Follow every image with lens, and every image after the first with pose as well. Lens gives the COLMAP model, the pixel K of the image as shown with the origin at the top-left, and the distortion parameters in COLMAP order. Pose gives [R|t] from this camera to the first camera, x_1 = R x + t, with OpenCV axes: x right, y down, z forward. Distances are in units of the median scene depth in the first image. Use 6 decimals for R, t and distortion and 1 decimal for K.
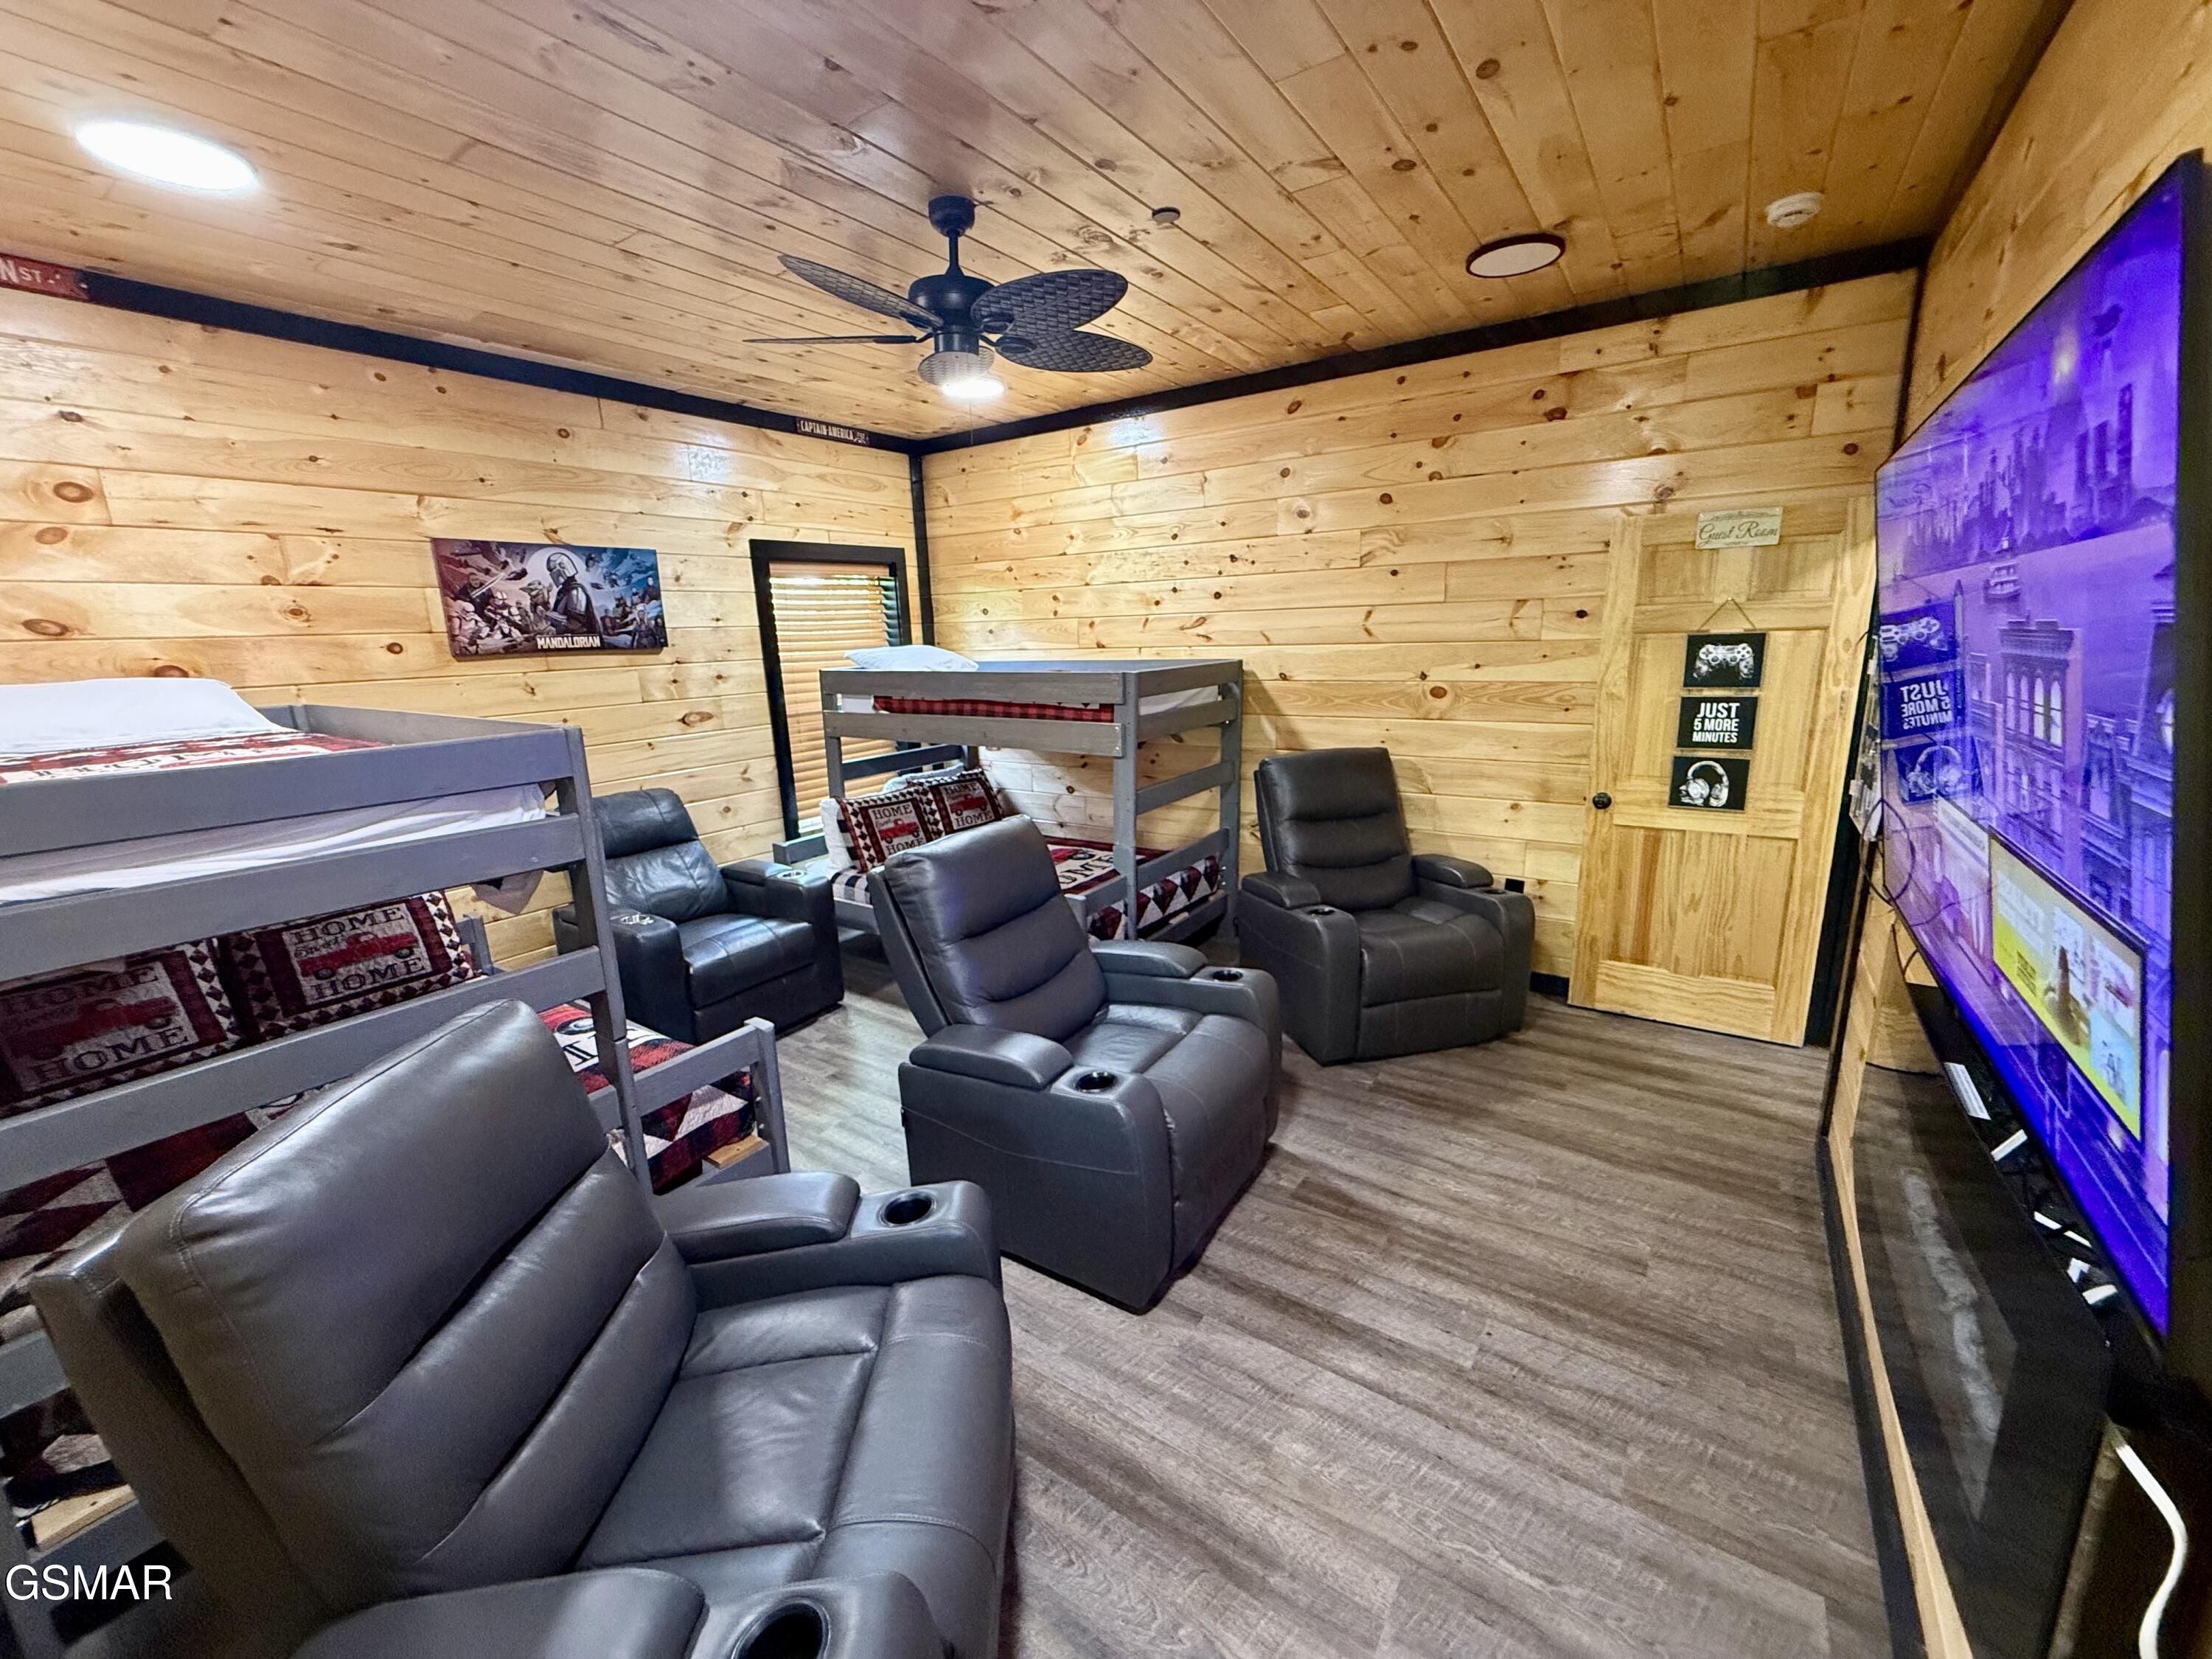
lens RADIAL K [[883.5, 0, 1098.9], [0, 883.5, 828.2], [0, 0, 1]] dist [-0.001606, 0.000370]
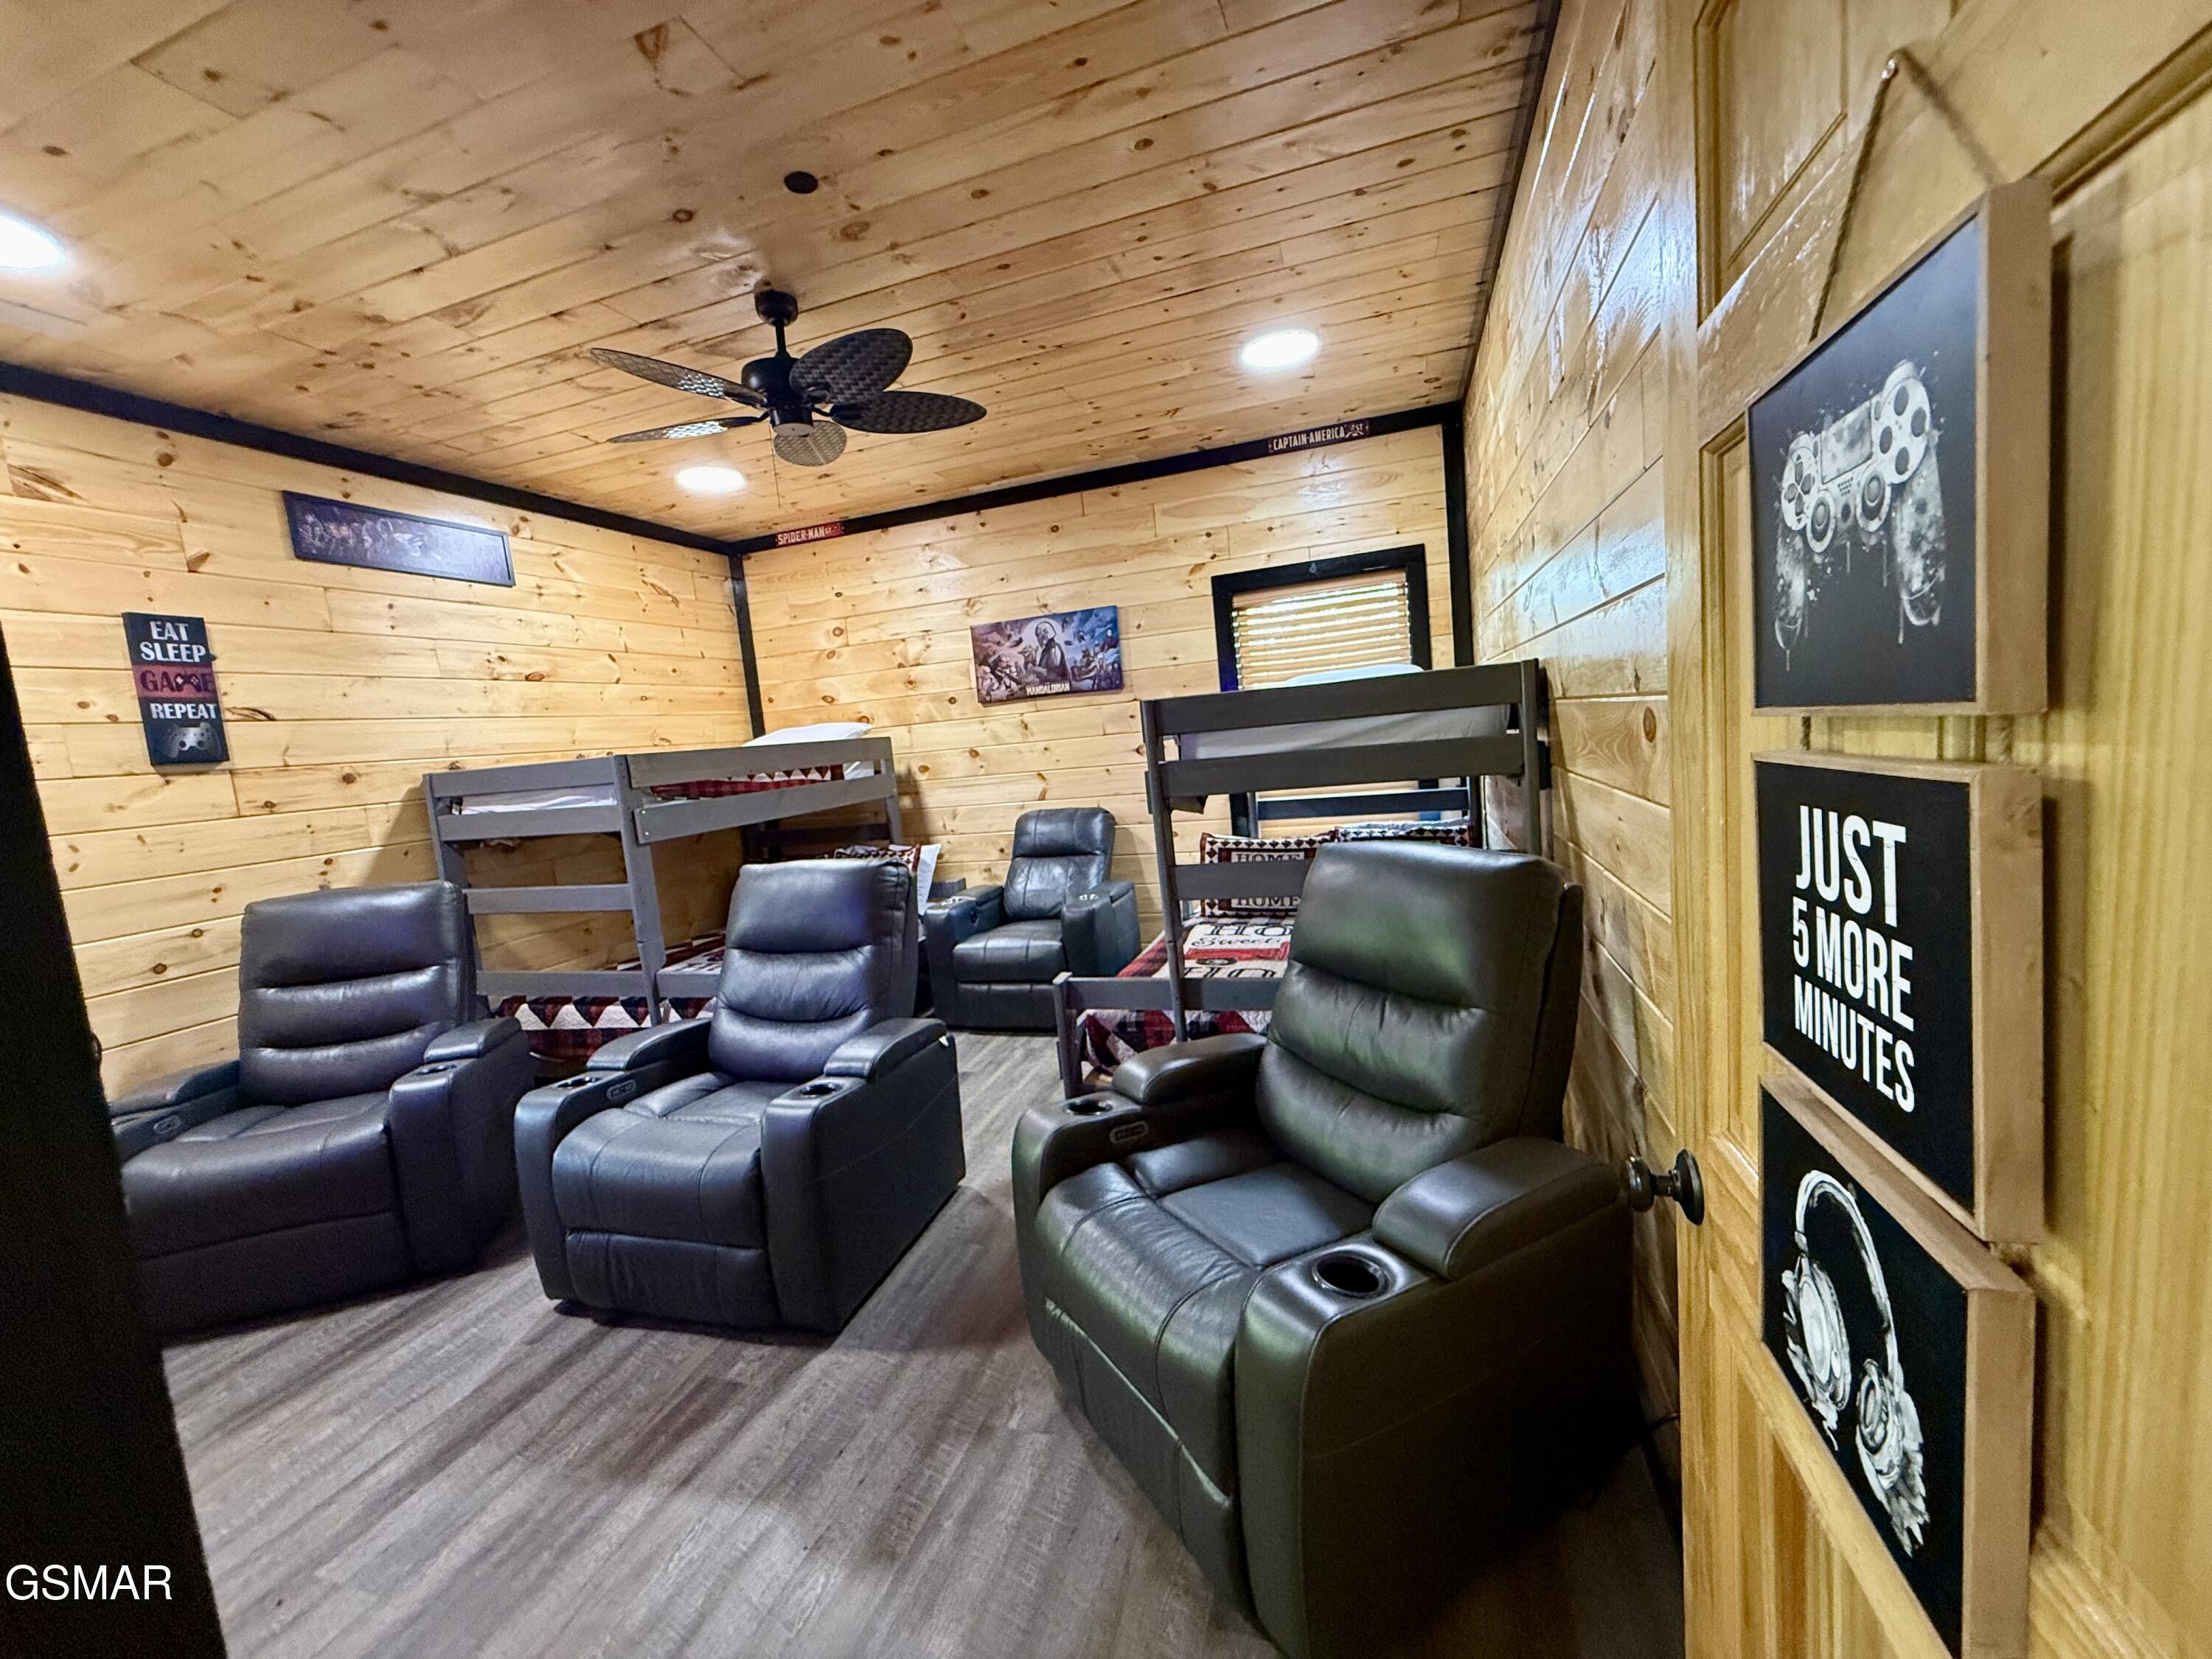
lens RADIAL K [[883.5, 0, 1098.9], [0, 883.5, 828.2], [0, 0, 1]] dist [-0.001606, 0.000370]
pose [[0.285347, 0.107582, -0.952367, 0.694372], [-0.129306, 0.988916, 0.072968, -0.114538], [0.949662, 0.102325, 0.296095, 0.719781]]
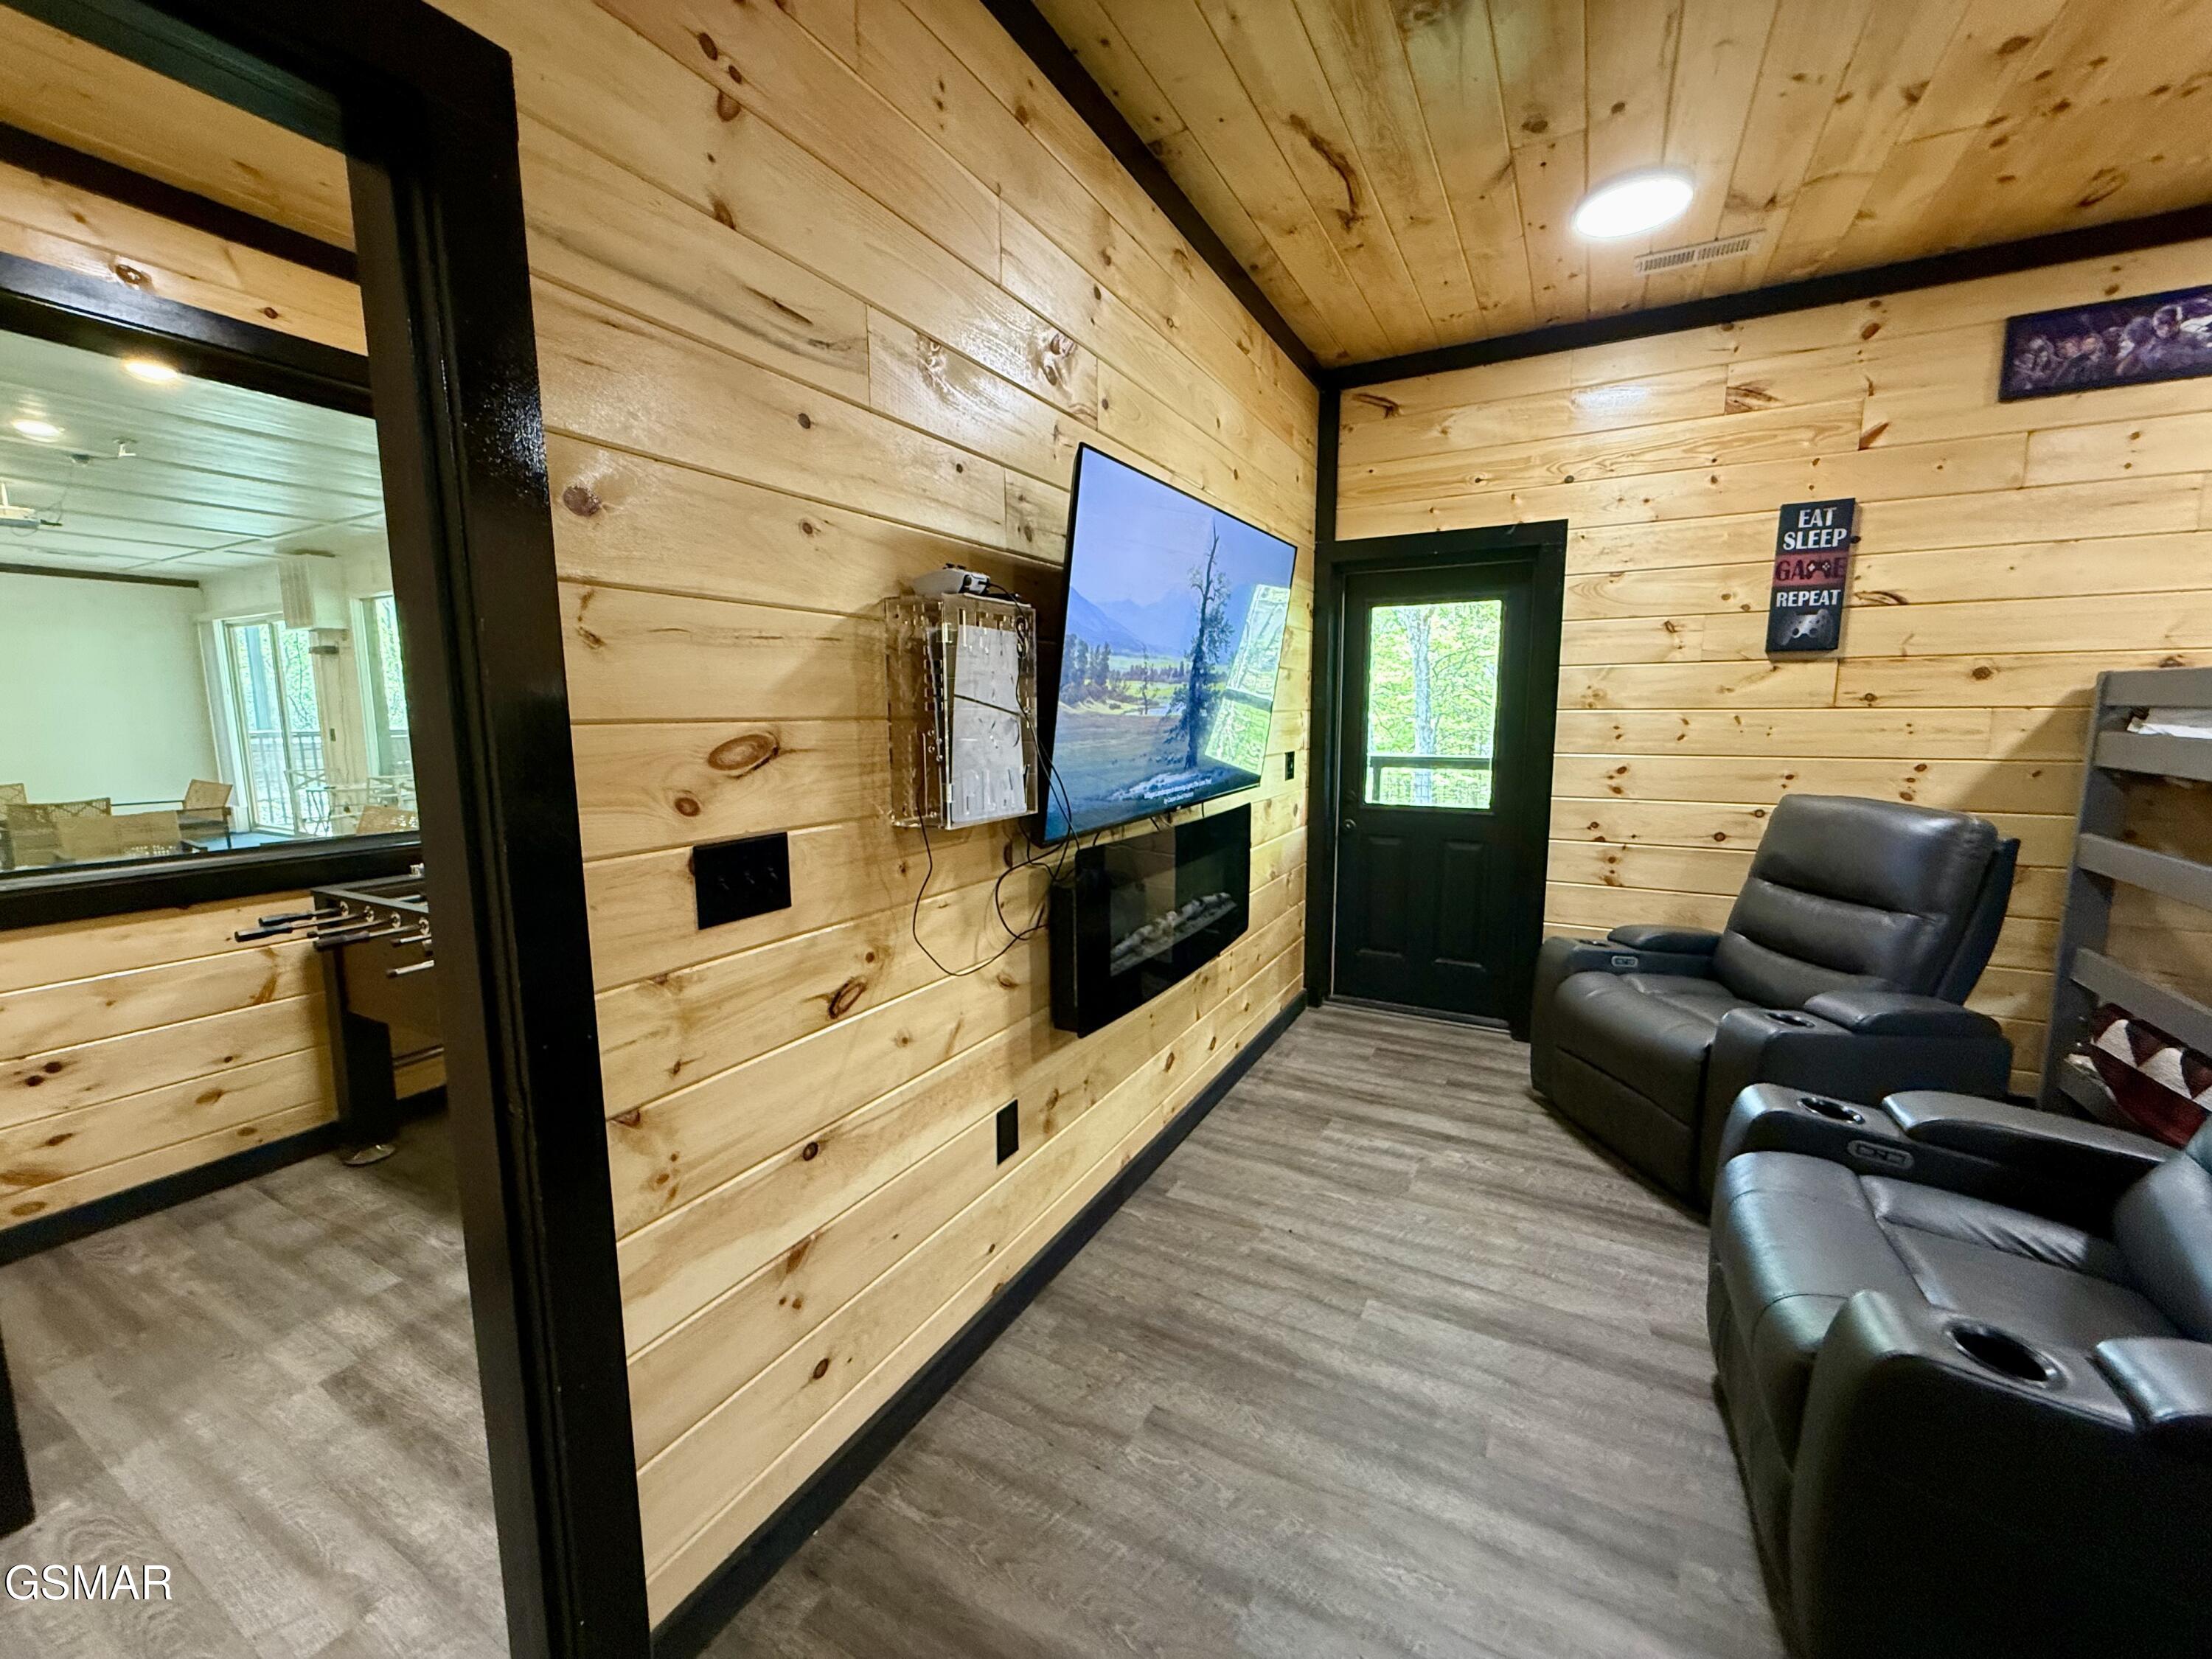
lens RADIAL K [[883.5, 0, 1098.9], [0, 883.5, 828.2], [0, 0, 1]] dist [-0.001606, 0.000370]
pose [[-0.994187, 0.051645, -0.094474, 0.424504], [0.015399, 0.936636, 0.349967, -0.149861], [0.106562, 0.346477, -0.931986, 0.917346]]
